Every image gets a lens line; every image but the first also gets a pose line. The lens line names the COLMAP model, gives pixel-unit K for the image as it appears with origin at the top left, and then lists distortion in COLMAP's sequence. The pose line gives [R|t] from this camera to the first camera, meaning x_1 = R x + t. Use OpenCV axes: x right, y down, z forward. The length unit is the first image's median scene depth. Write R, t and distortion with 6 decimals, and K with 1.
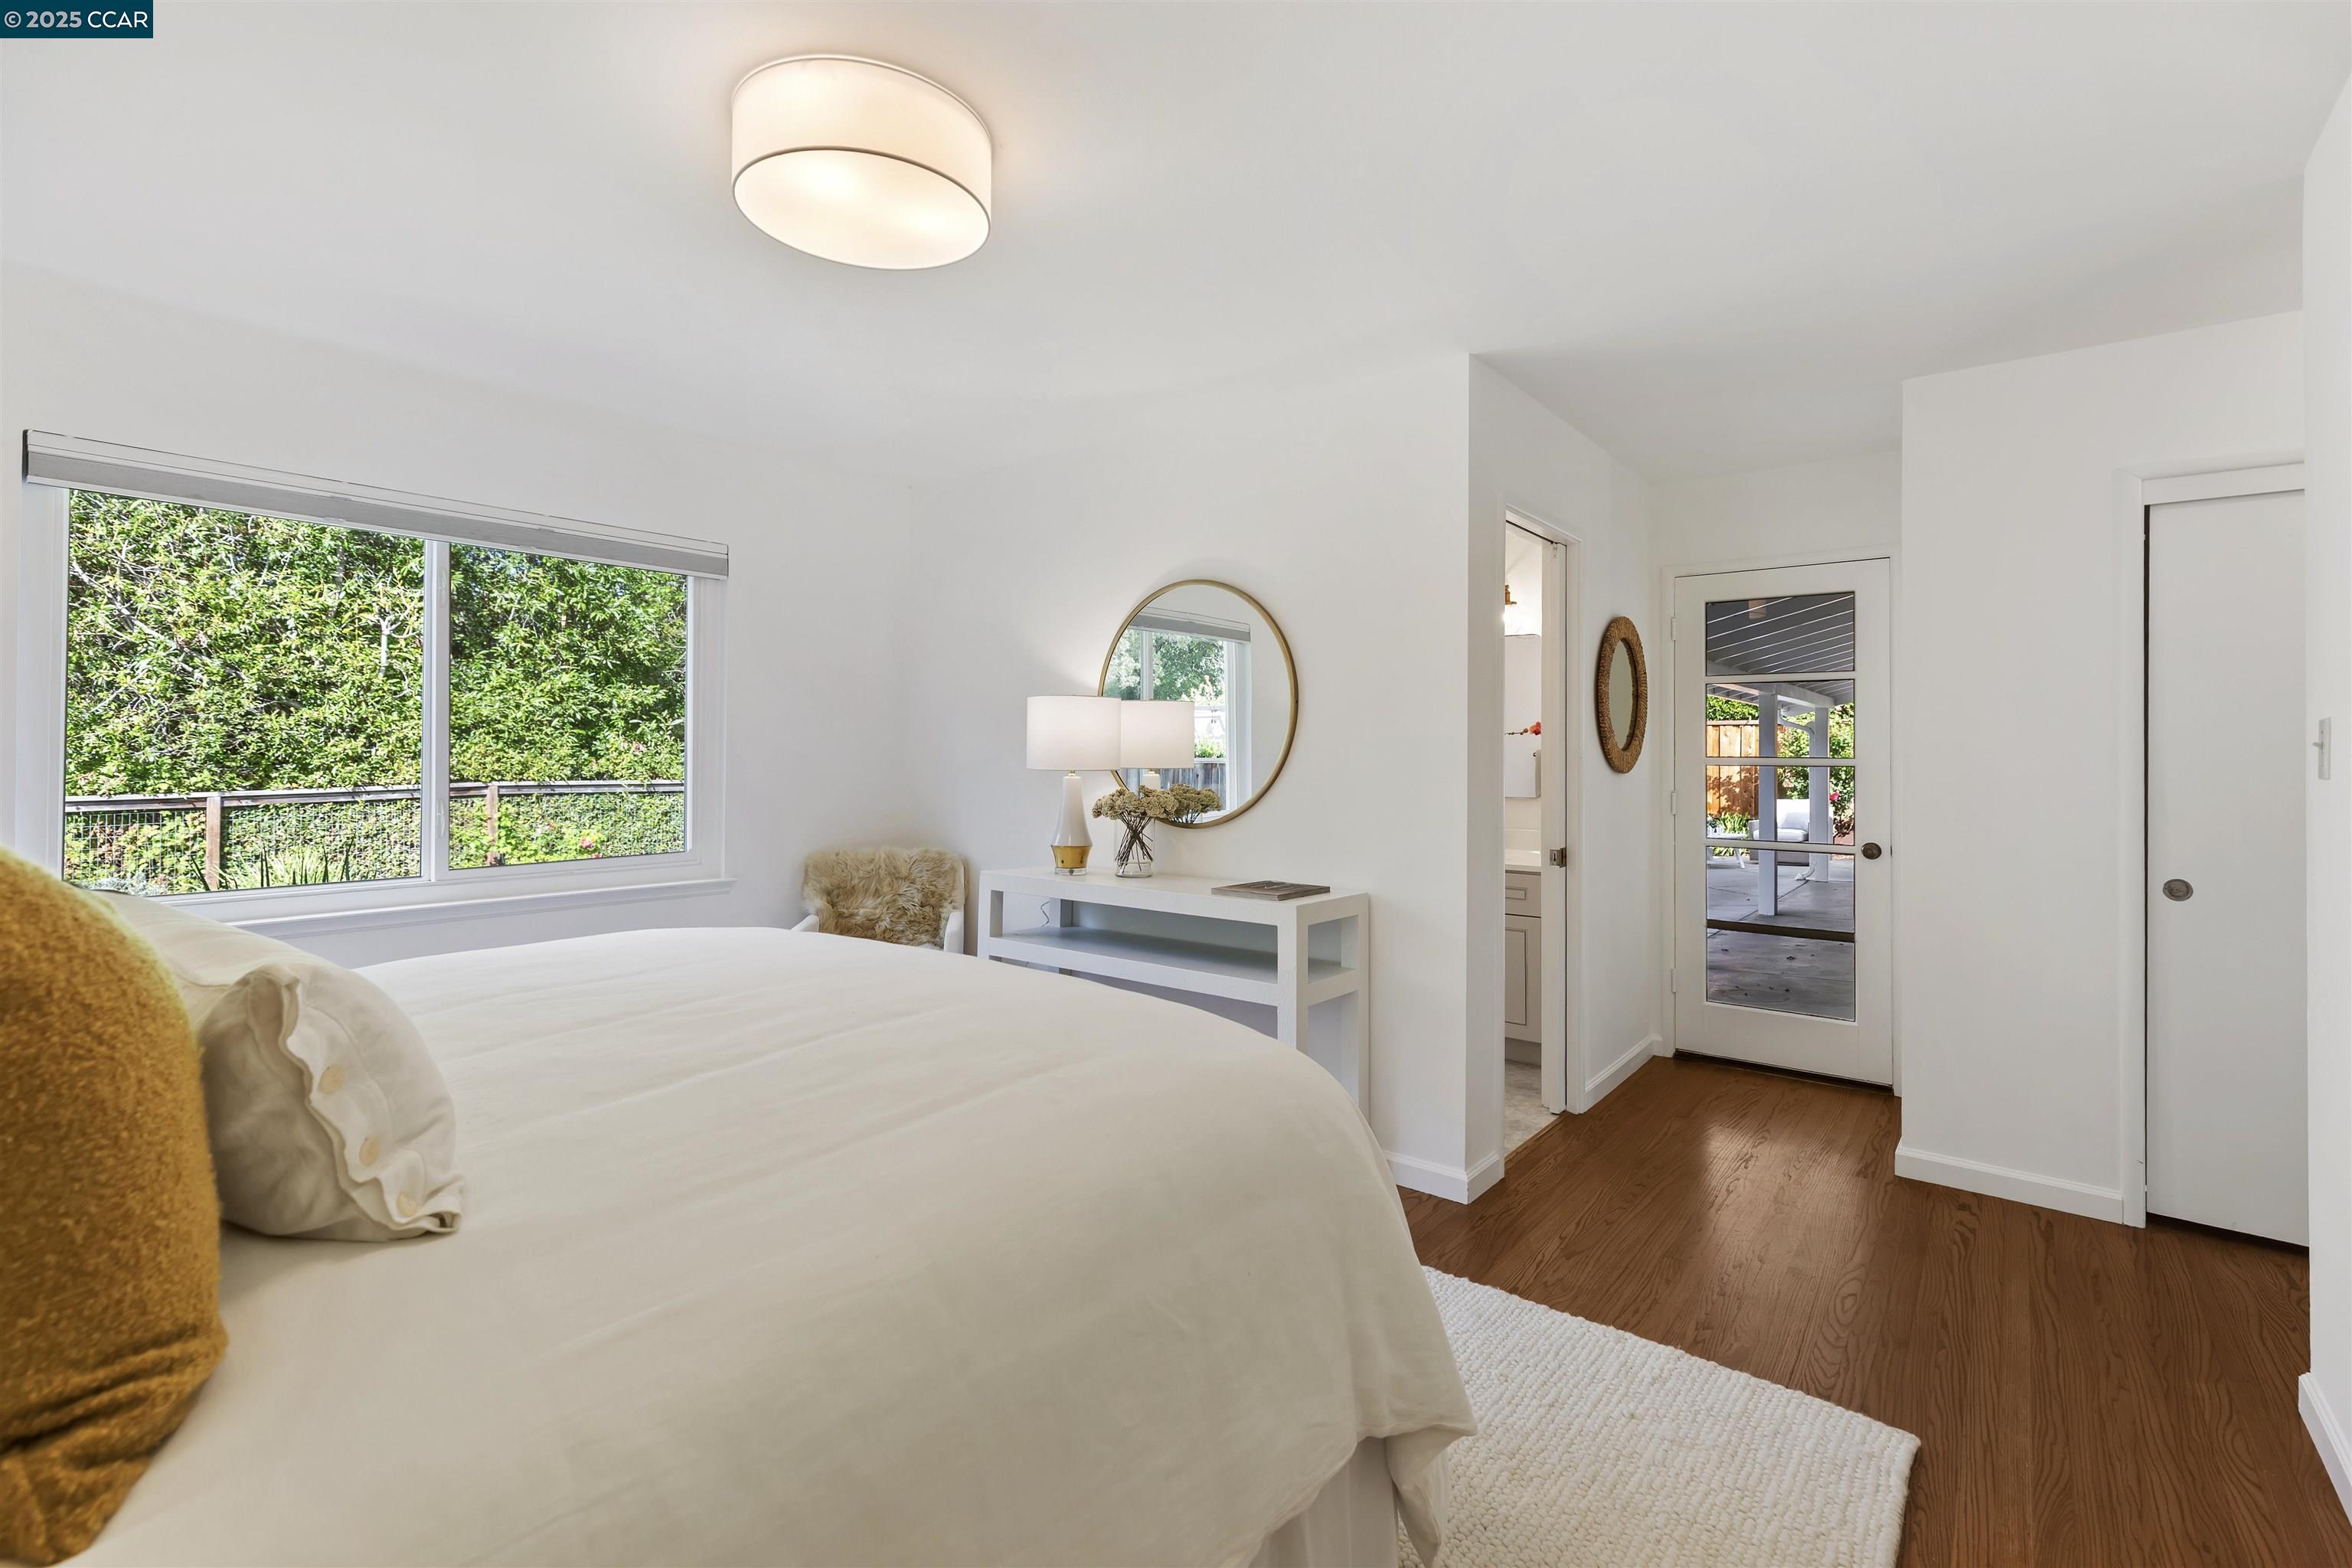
lens RADIAL K [[1060.7, 0, 1166.3], [0, 1060.7, 758.5], [0, 0, 1]] dist [0.003664, -0.000913]
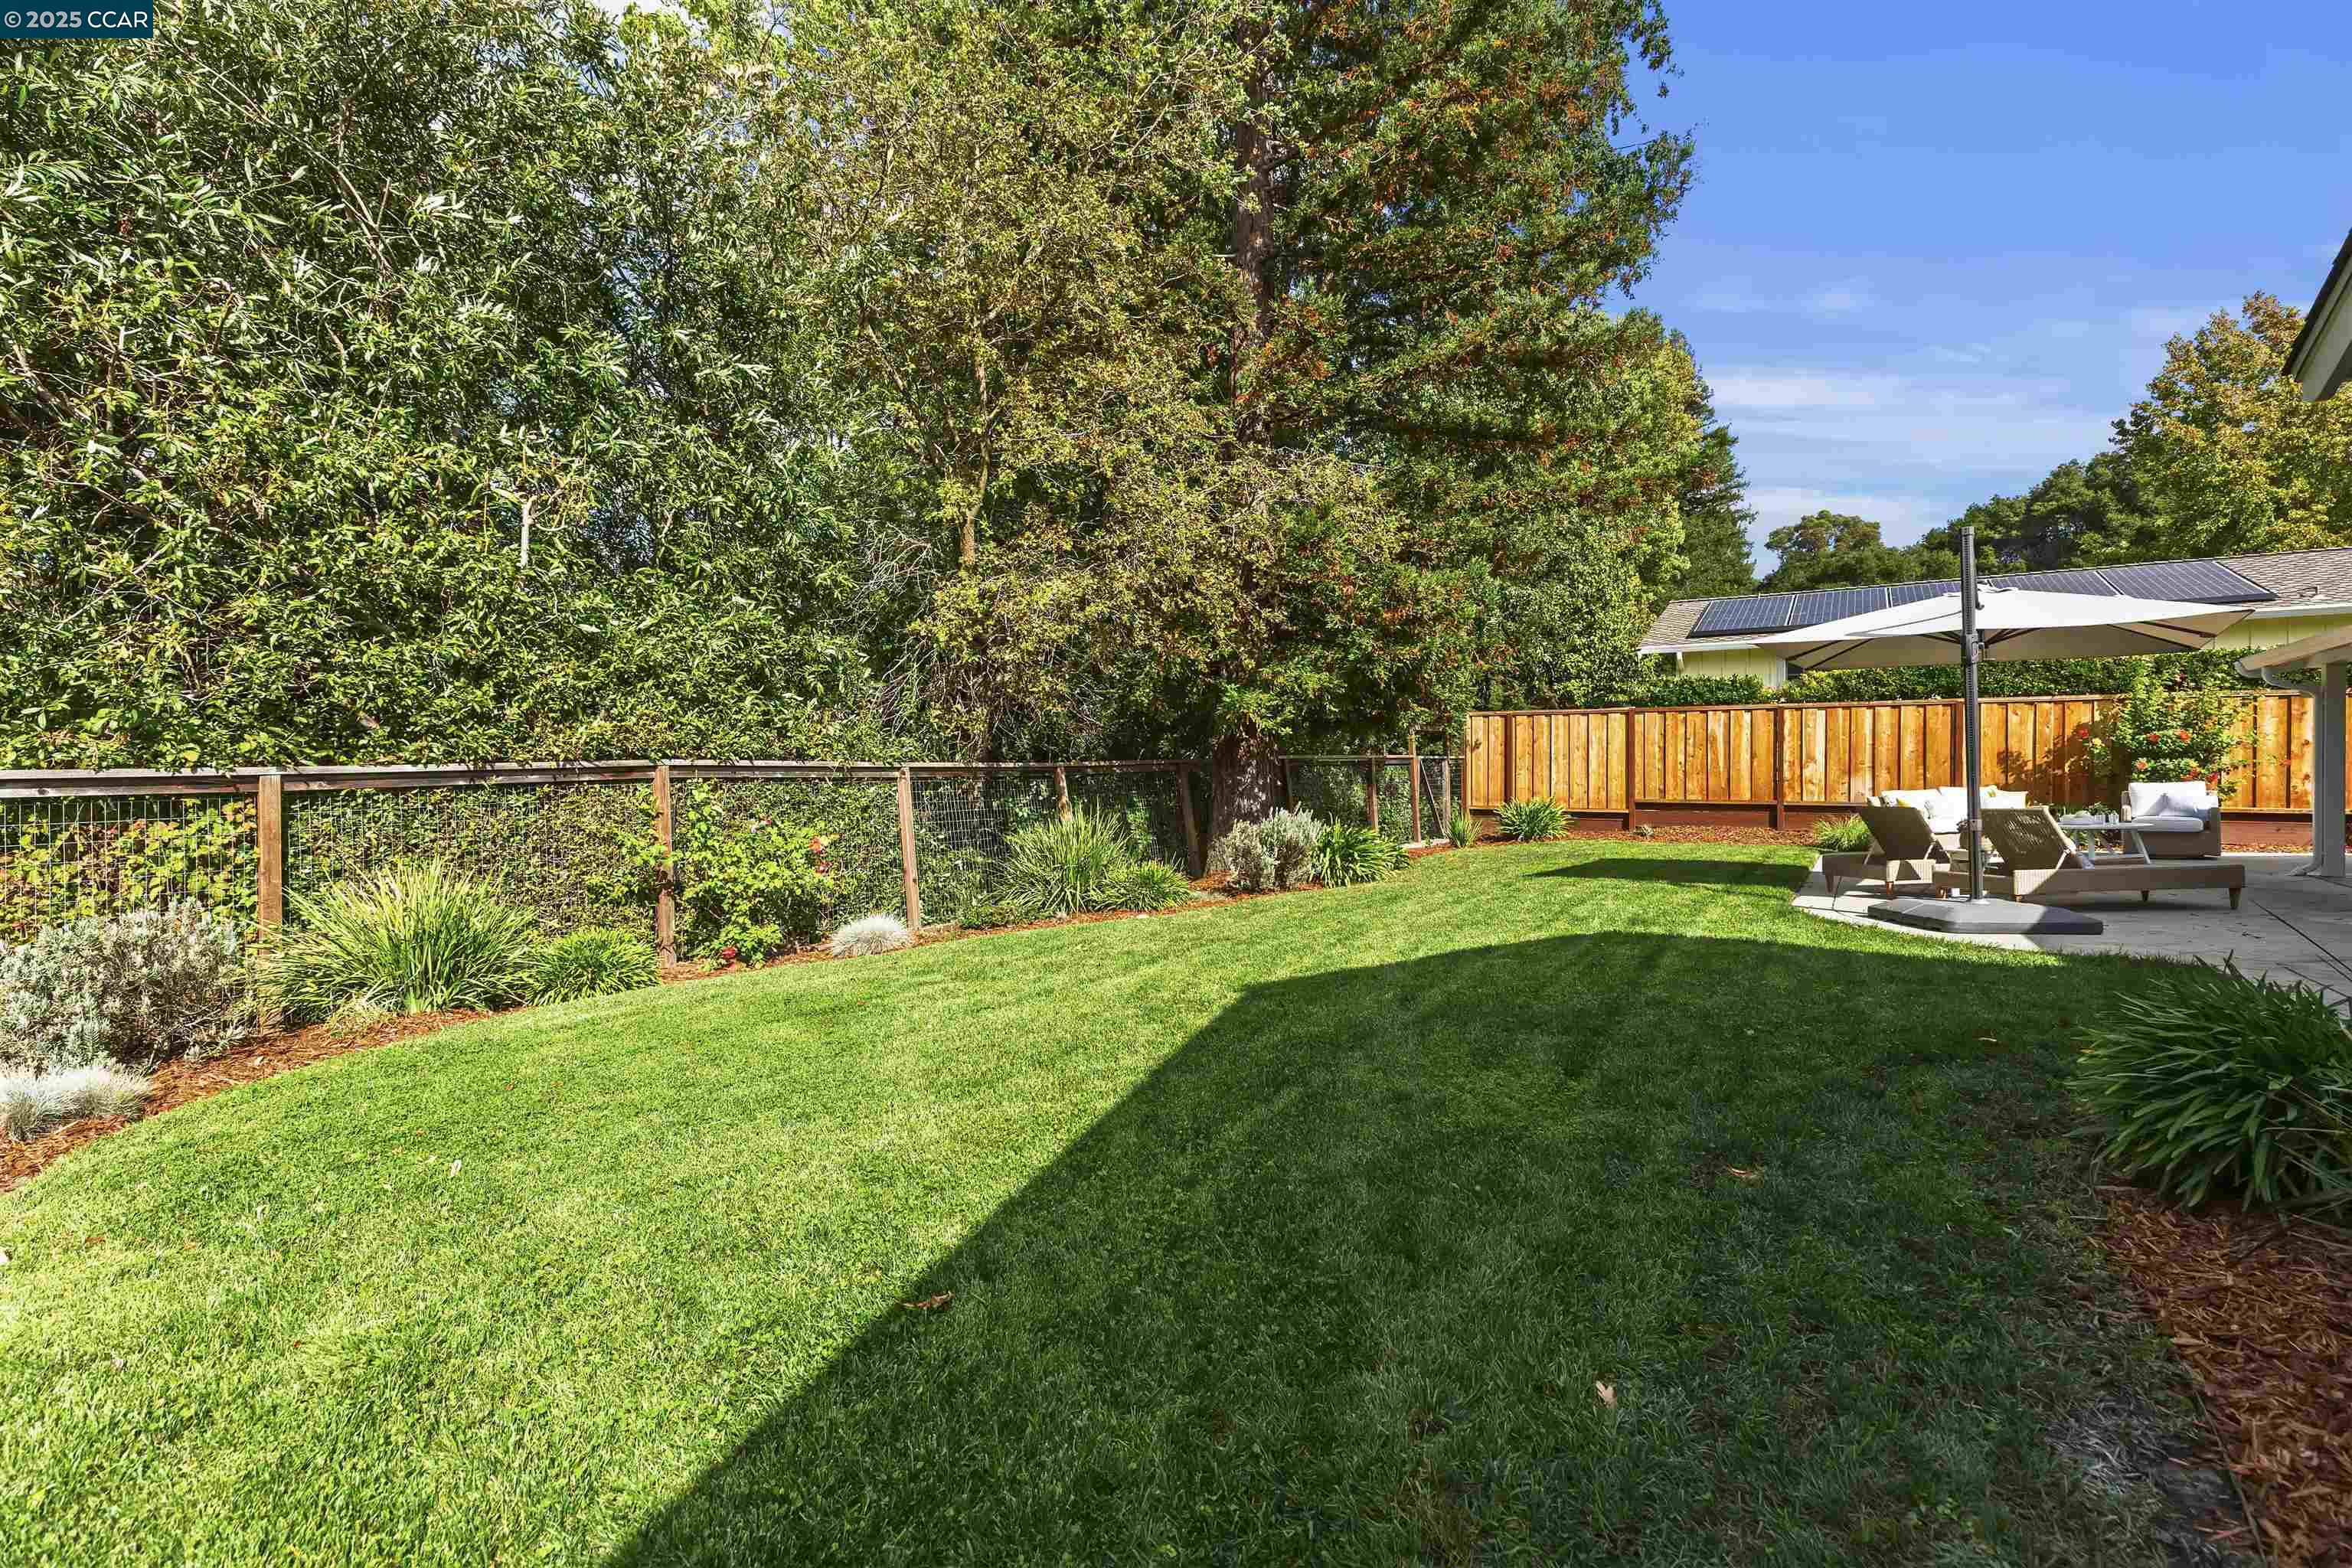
lens RADIAL K [[1060.7, 0, 1168.0], [0, 1060.7, 784.4], [0, 0, 1]] dist [0.003664, -0.000913]
pose [[0.995559, -0.008201, 0.093787, -0.432699], [0.007178, 0.999911, 0.011239, 0.037360], [-0.093870, -0.010515, 0.995529, 0.340698]]
